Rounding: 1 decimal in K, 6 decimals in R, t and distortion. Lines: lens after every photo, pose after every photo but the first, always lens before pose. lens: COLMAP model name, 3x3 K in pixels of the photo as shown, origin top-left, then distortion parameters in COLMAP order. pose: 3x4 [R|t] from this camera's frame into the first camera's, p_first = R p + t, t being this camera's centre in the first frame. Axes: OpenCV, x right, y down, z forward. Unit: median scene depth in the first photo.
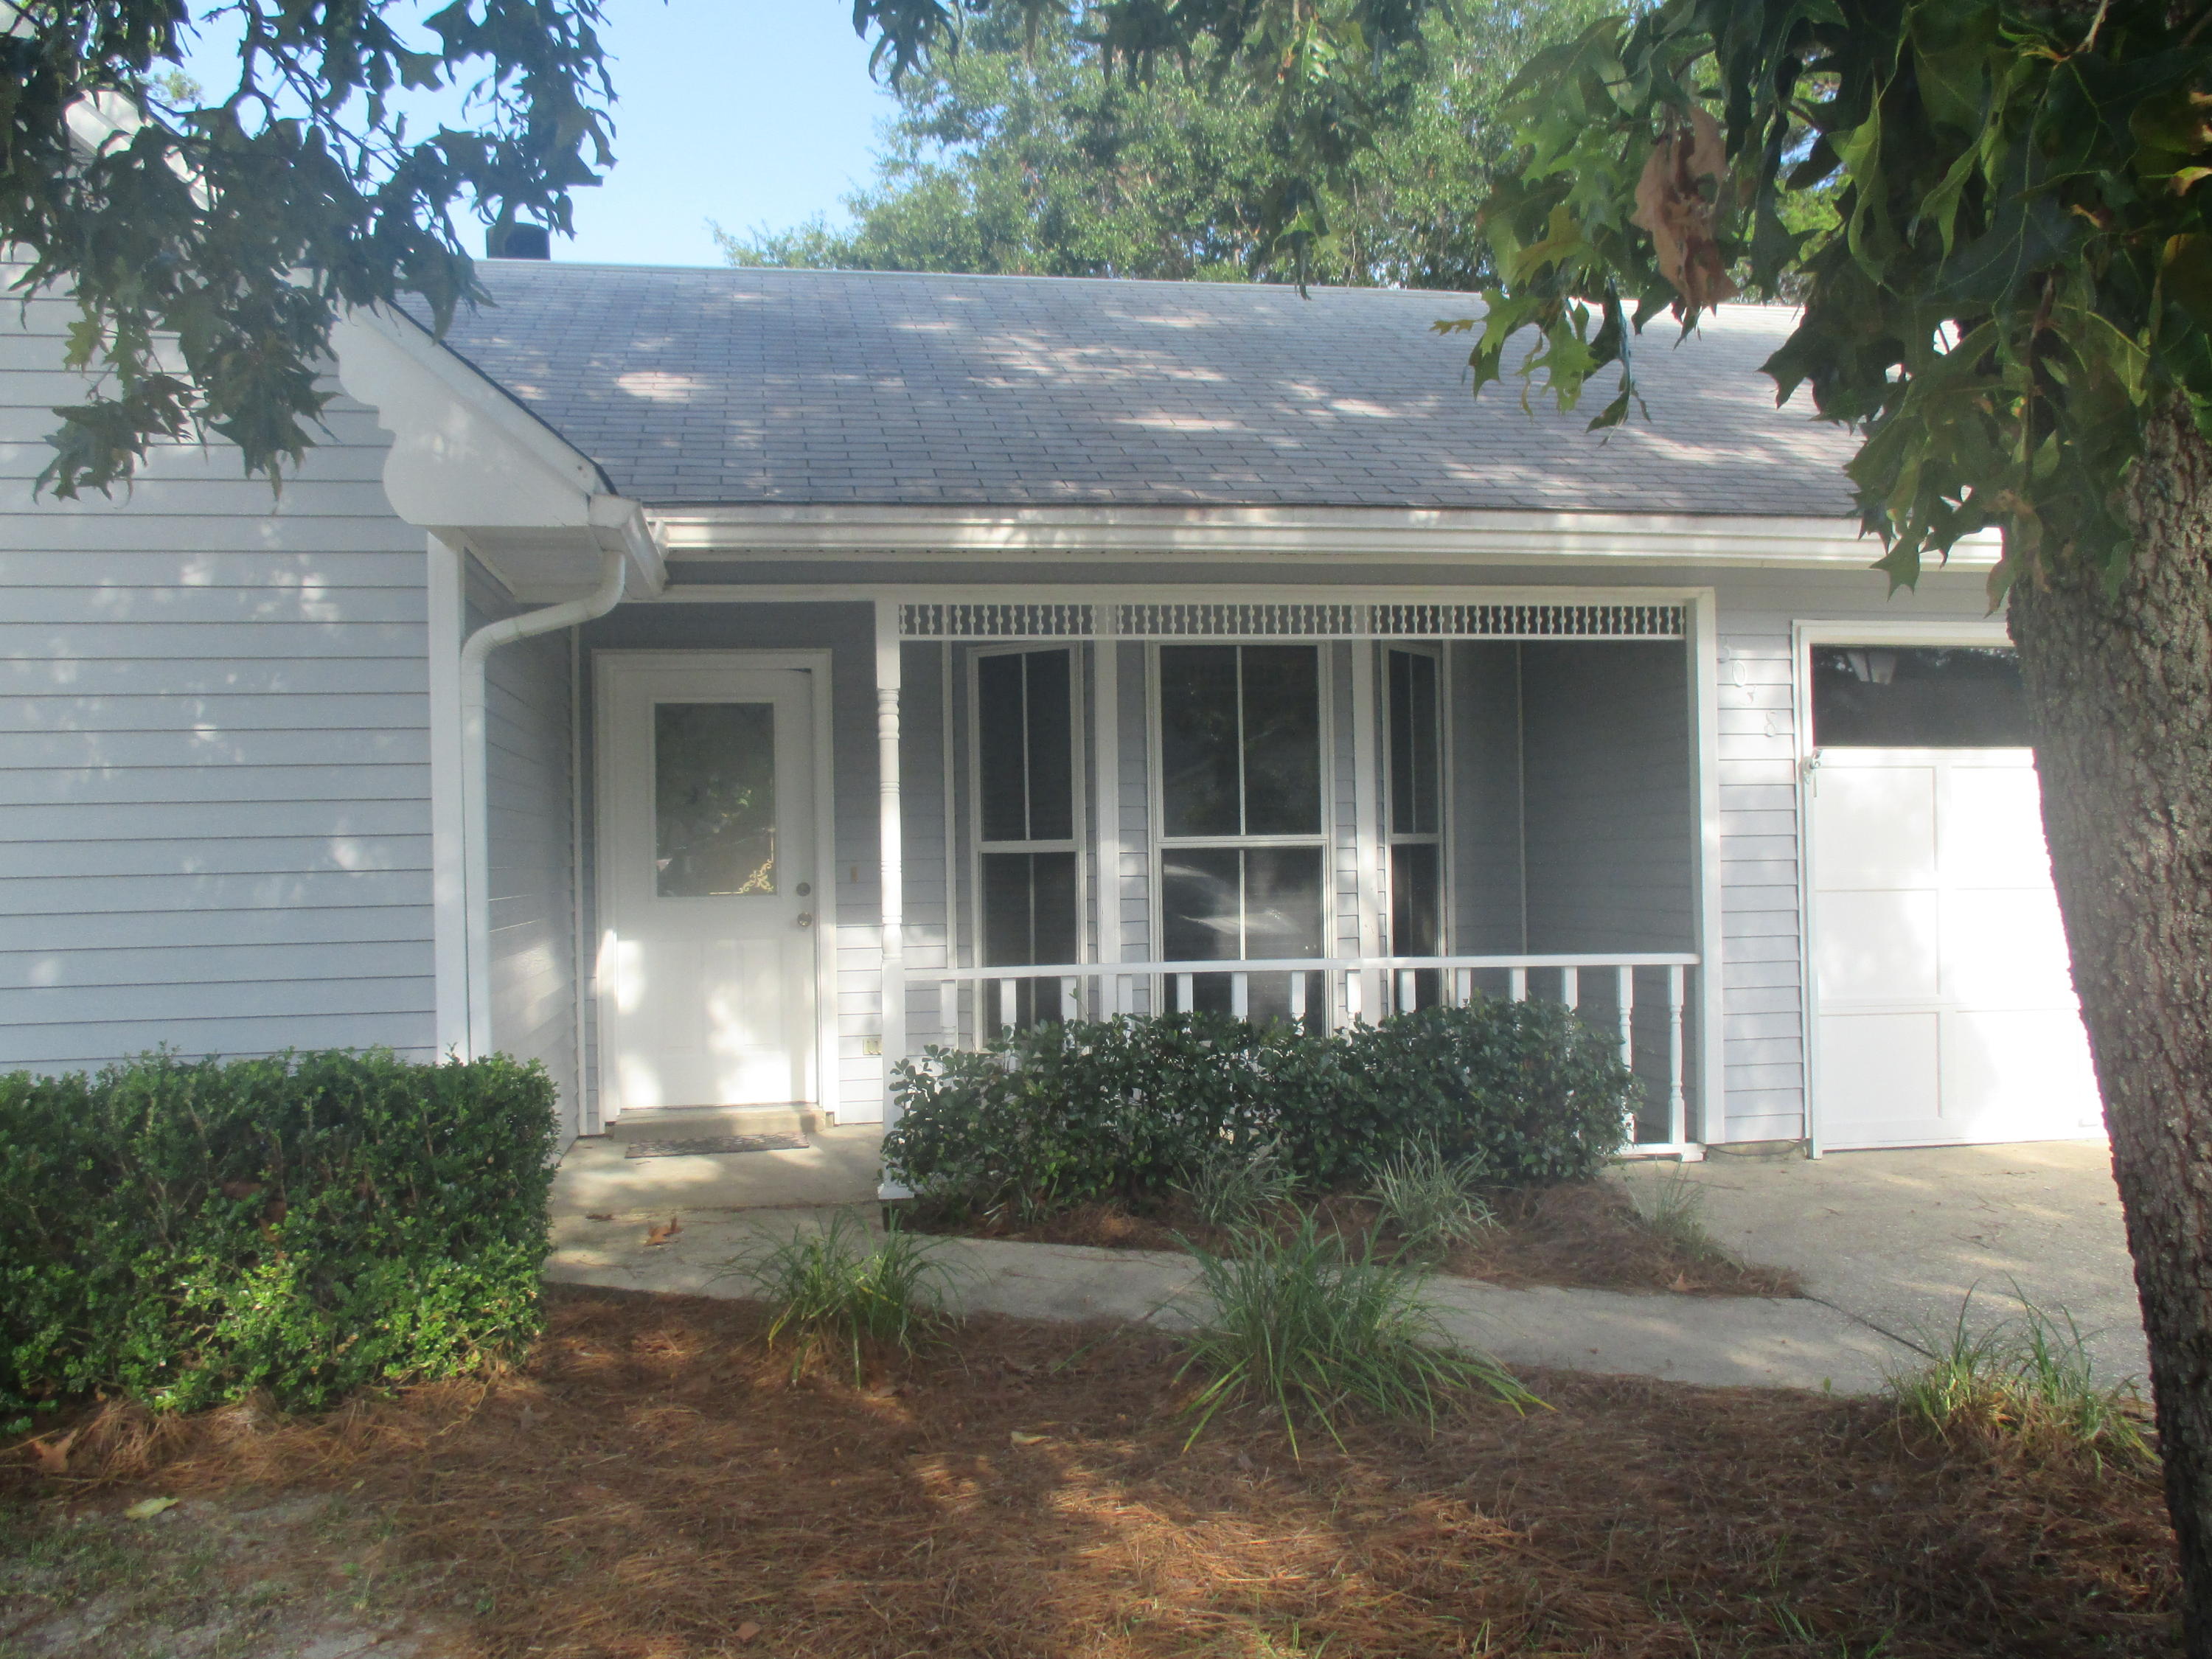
lens RADIAL K [[1970.6, 0, 1106.0], [0, 1970.6, 829.5], [0, 0, 1]] dist [0.000793, 0.002314]
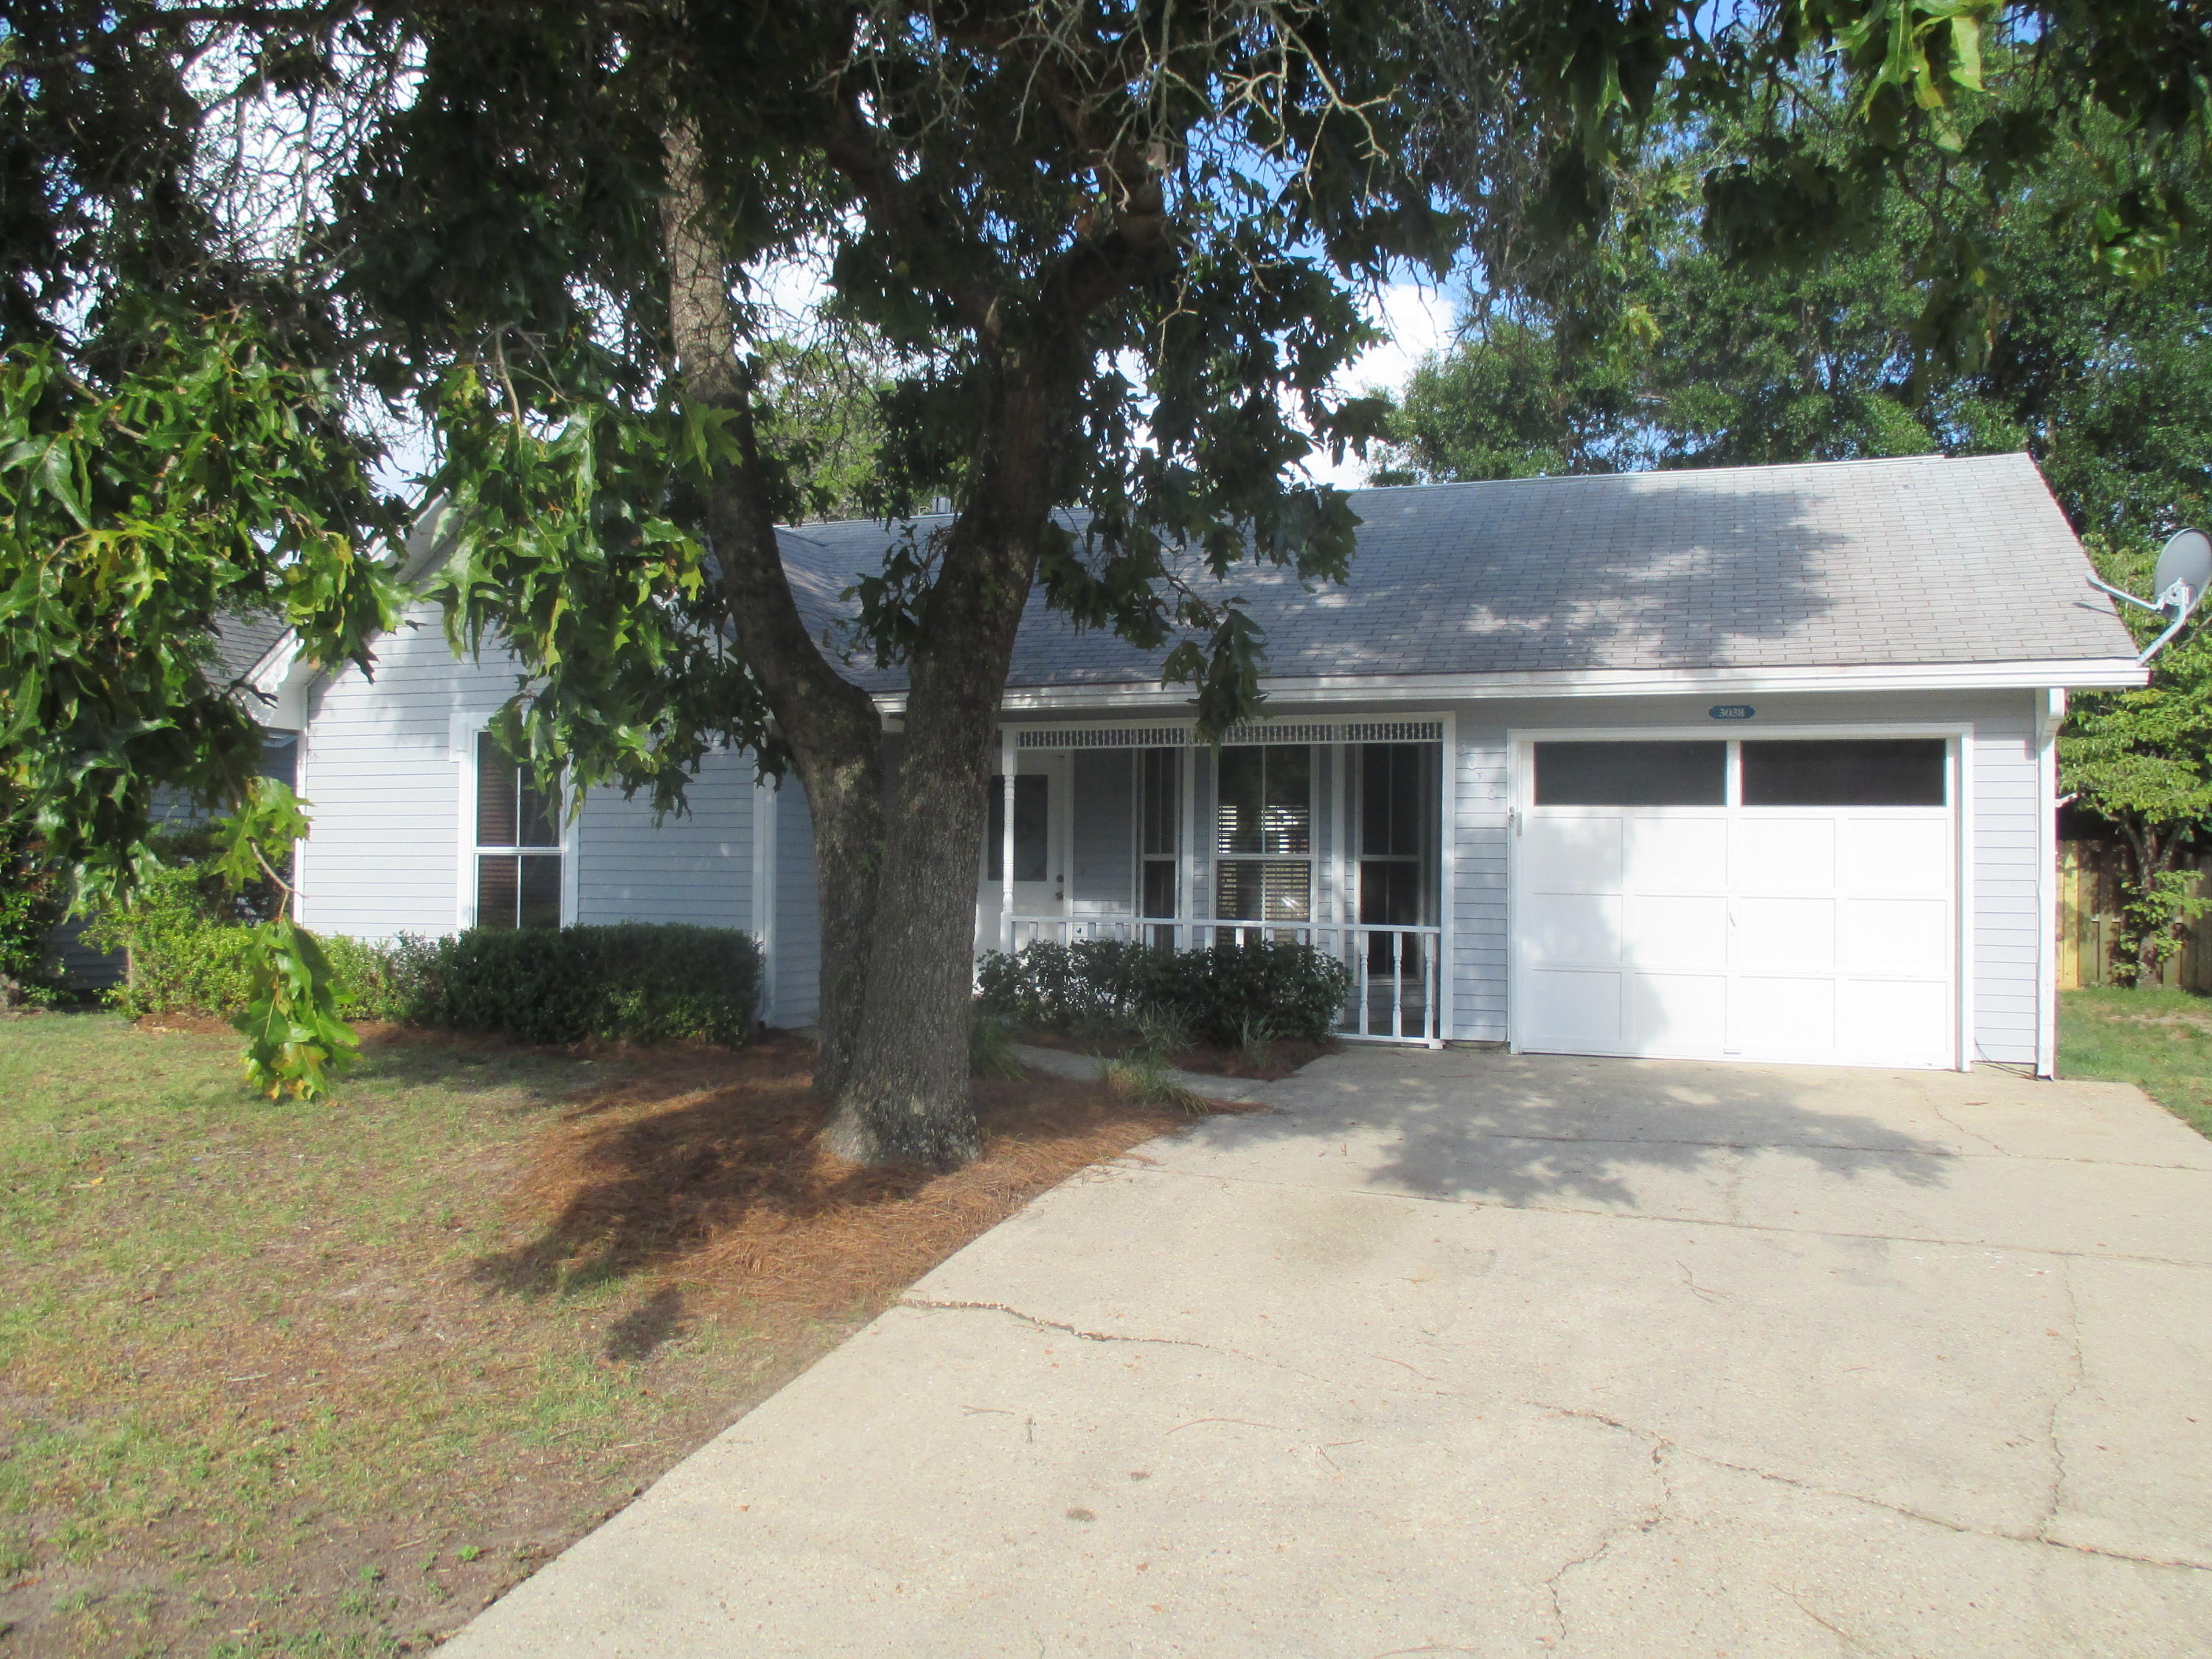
lens RADIAL K [[1970.6, 0, 1106.0], [0, 1970.6, 829.5], [0, 0, 1]] dist [0.000793, 0.002314]
pose [[0.836575, 0.012328, -0.547714, 0.983431], [-0.022323, 0.999684, -0.011595, 0.004848], [0.547397, 0.021926, 0.836586, -0.579675]]
